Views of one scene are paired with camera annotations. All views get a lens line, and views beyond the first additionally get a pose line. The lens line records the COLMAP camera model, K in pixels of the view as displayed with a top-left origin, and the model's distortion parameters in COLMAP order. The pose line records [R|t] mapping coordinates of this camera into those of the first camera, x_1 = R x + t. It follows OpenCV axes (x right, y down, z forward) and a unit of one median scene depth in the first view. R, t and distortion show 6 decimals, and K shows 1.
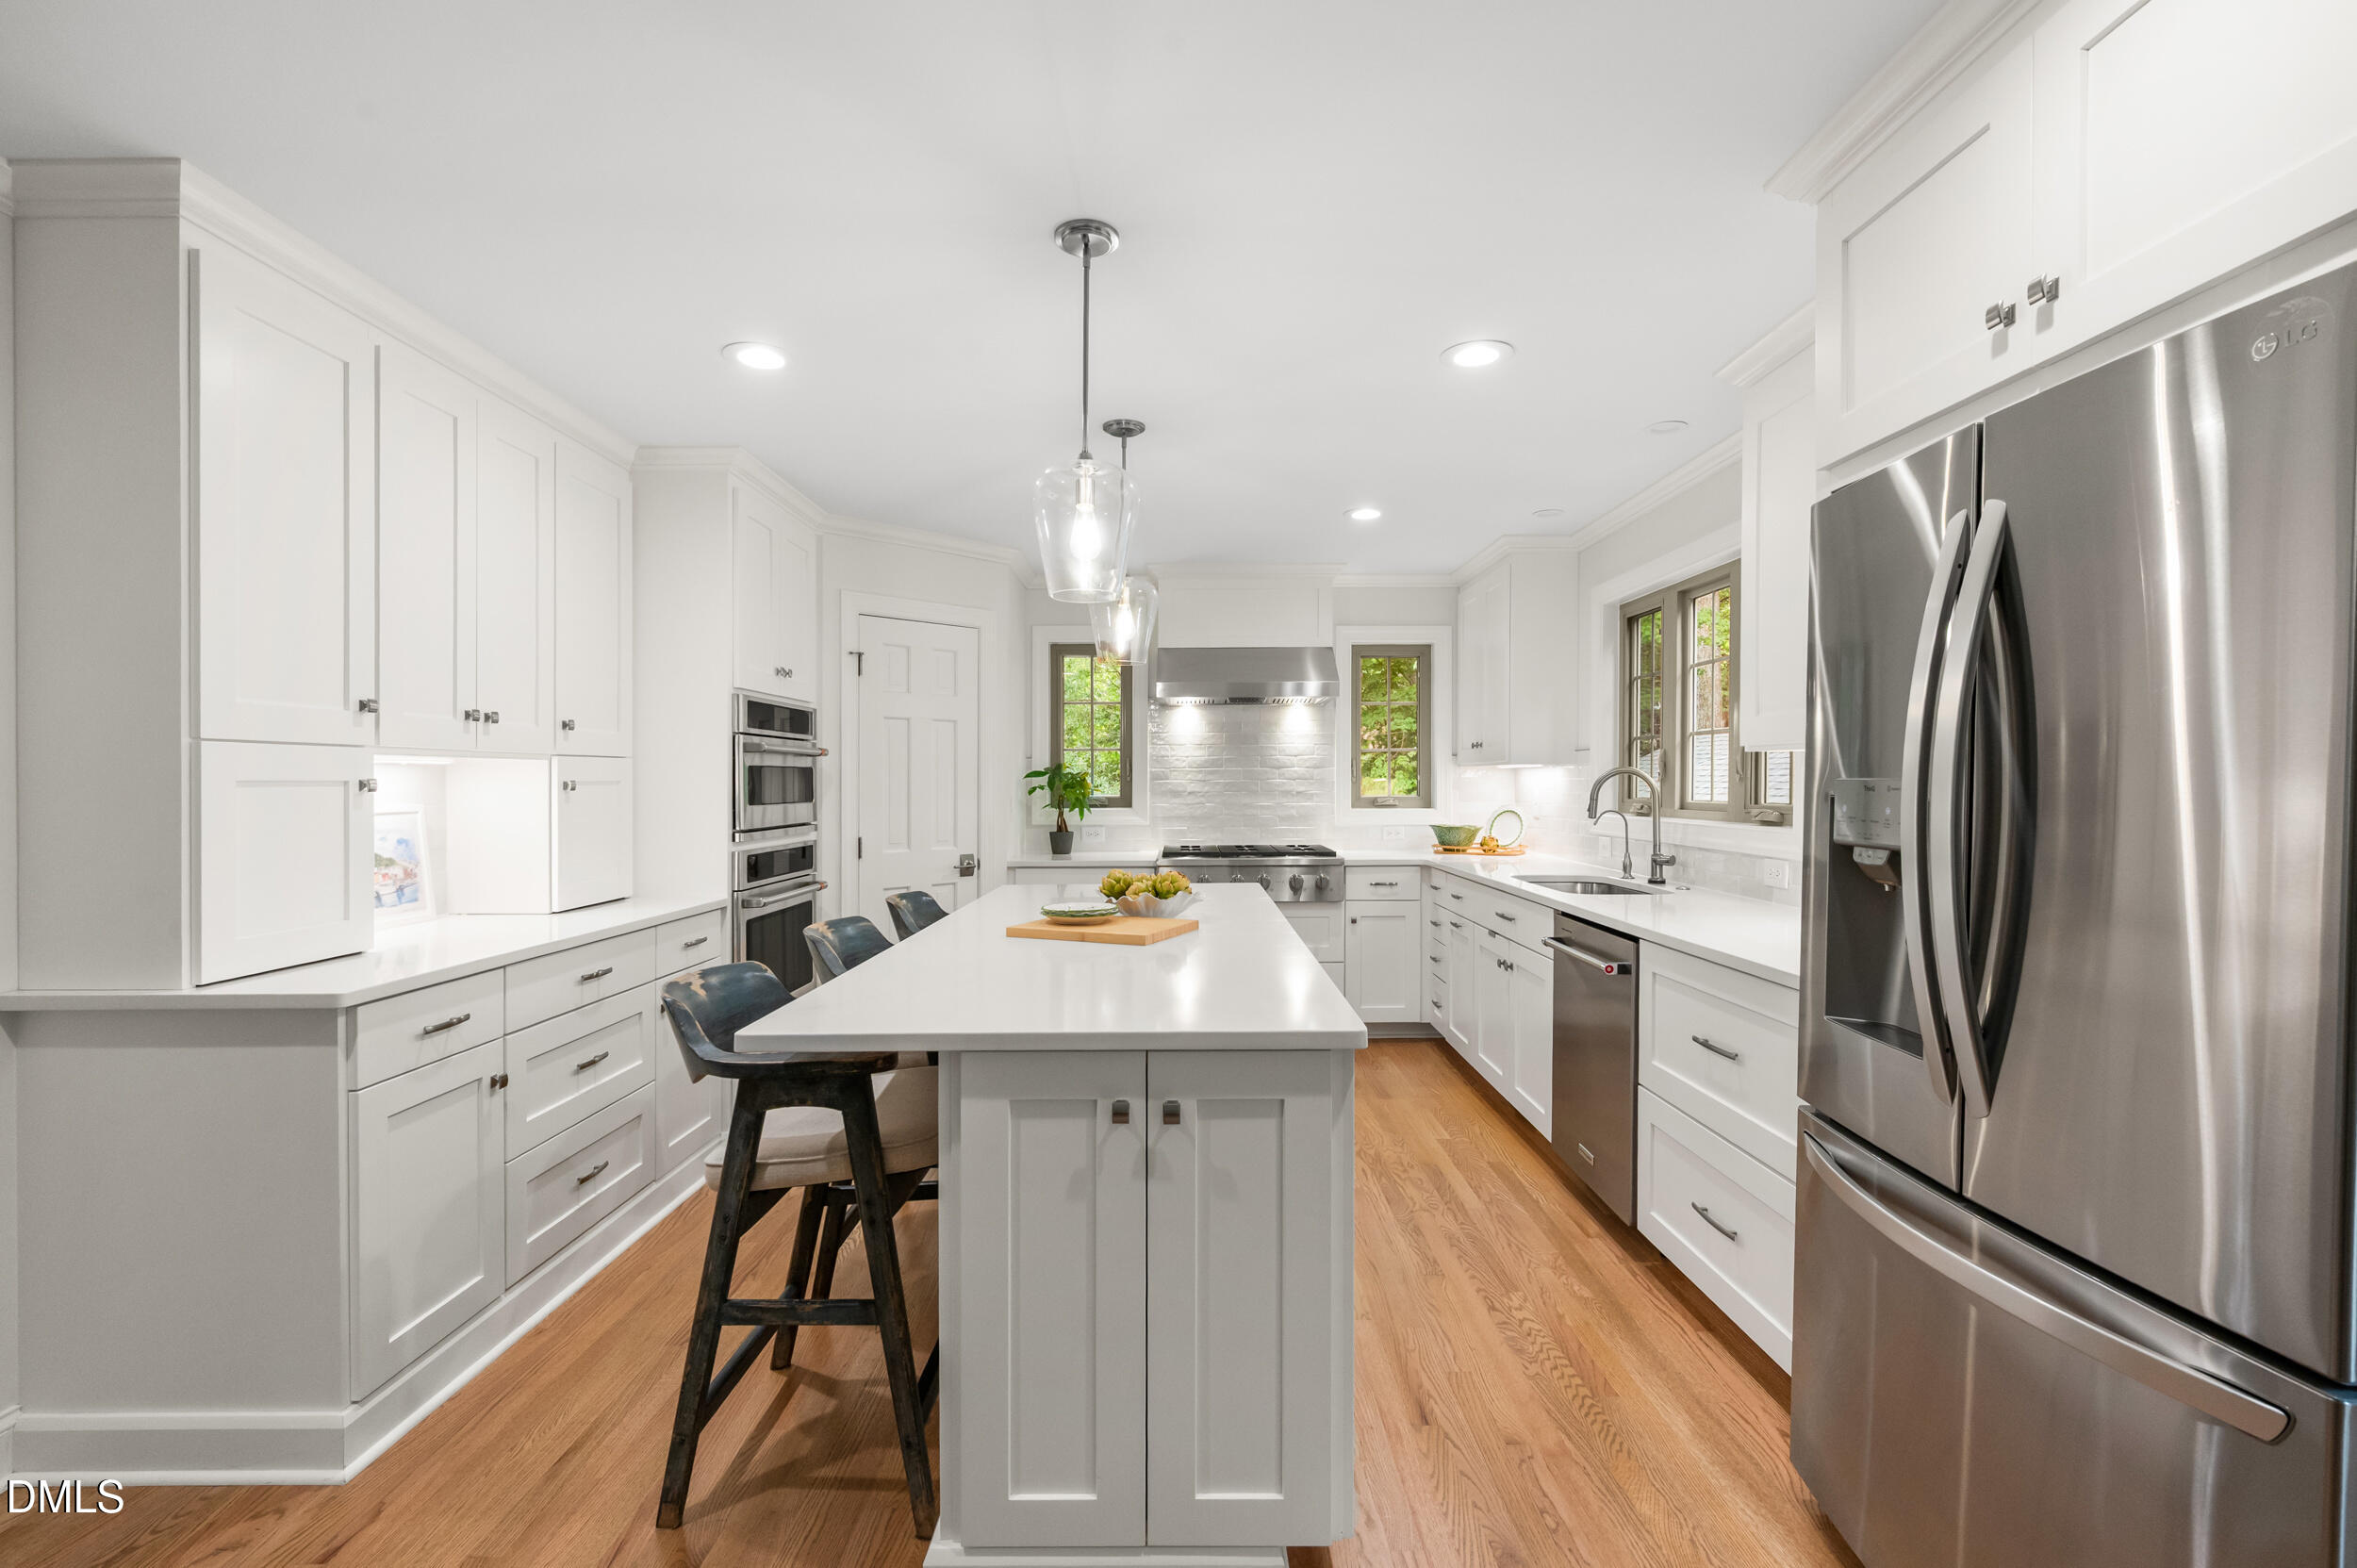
lens RADIAL K [[1038.6, 0, 1178.5], [0, 1038.6, 784.0], [0, 0, 1]] dist [-0.002013, -0.000196]
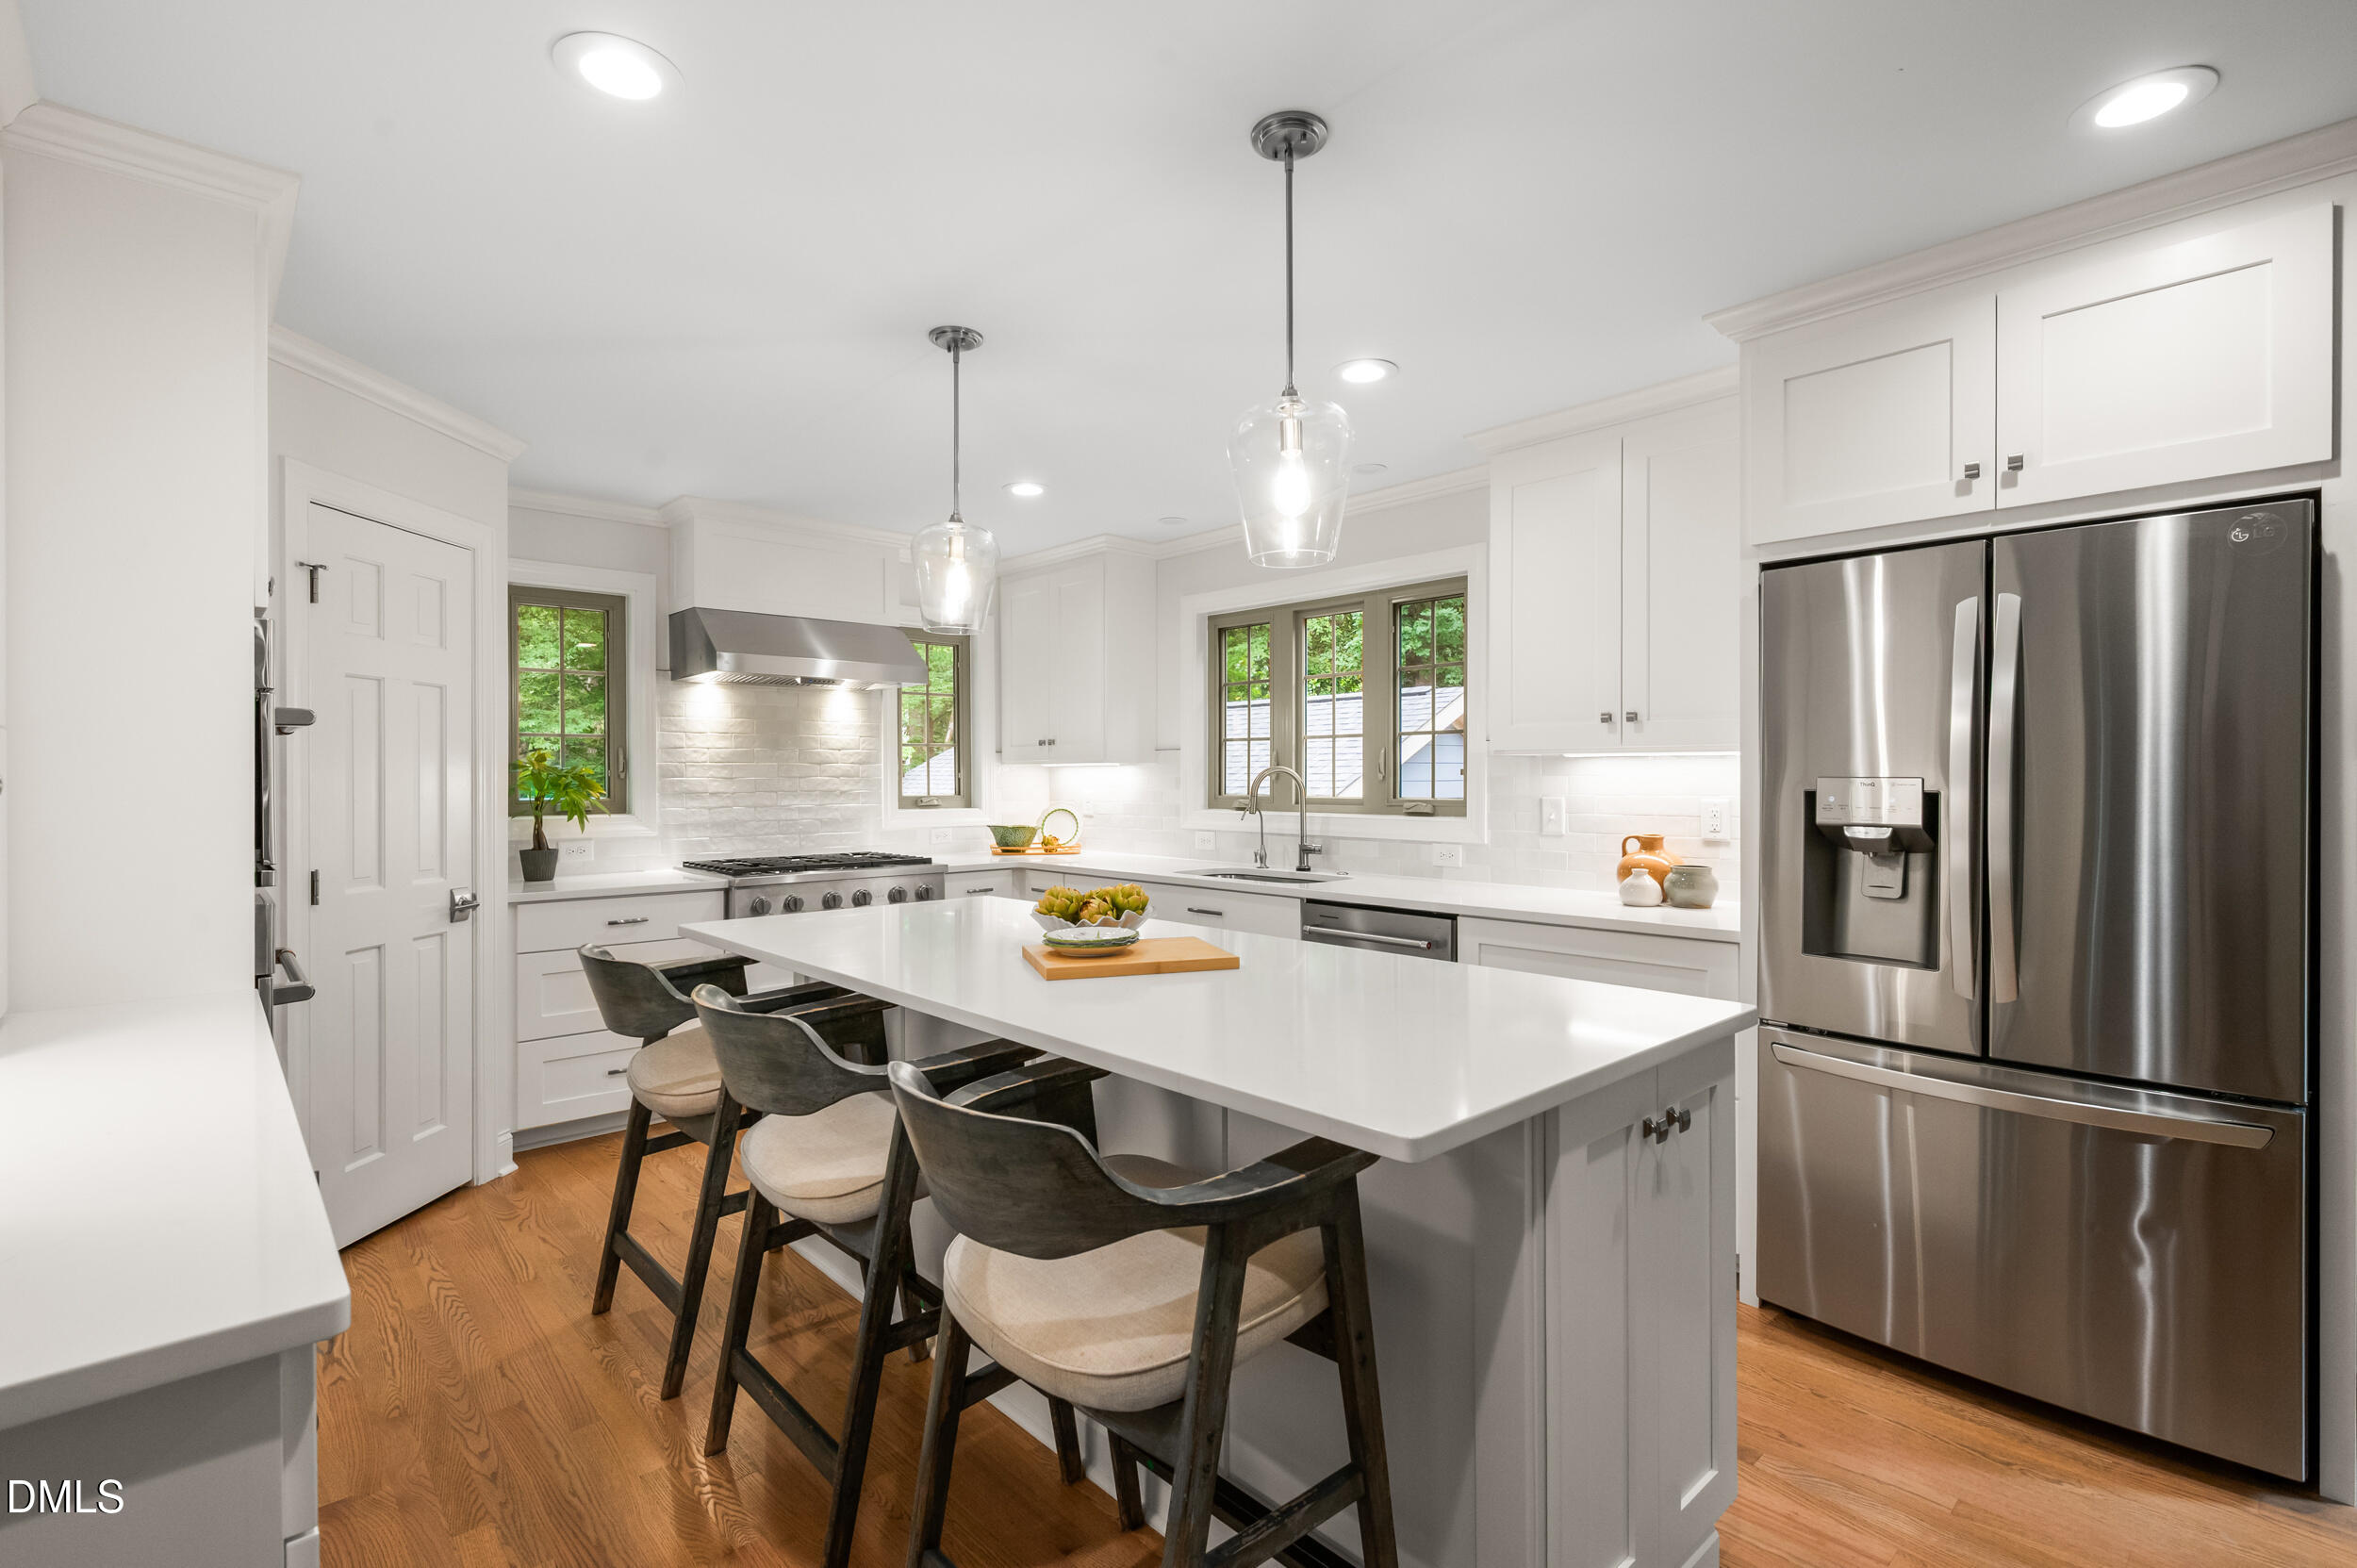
lens RADIAL K [[1071.1, 0, 1203.3], [0, 1071.1, 779.3], [0, 0, 1]] dist [0.002233, 0.000136]
pose [[0.739714, 0.000517, 0.672921, -0.275206], [0.001155, 0.999997, -0.002039, -0.000200], [-0.672920, 0.002285, 0.739711, 0.152475]]
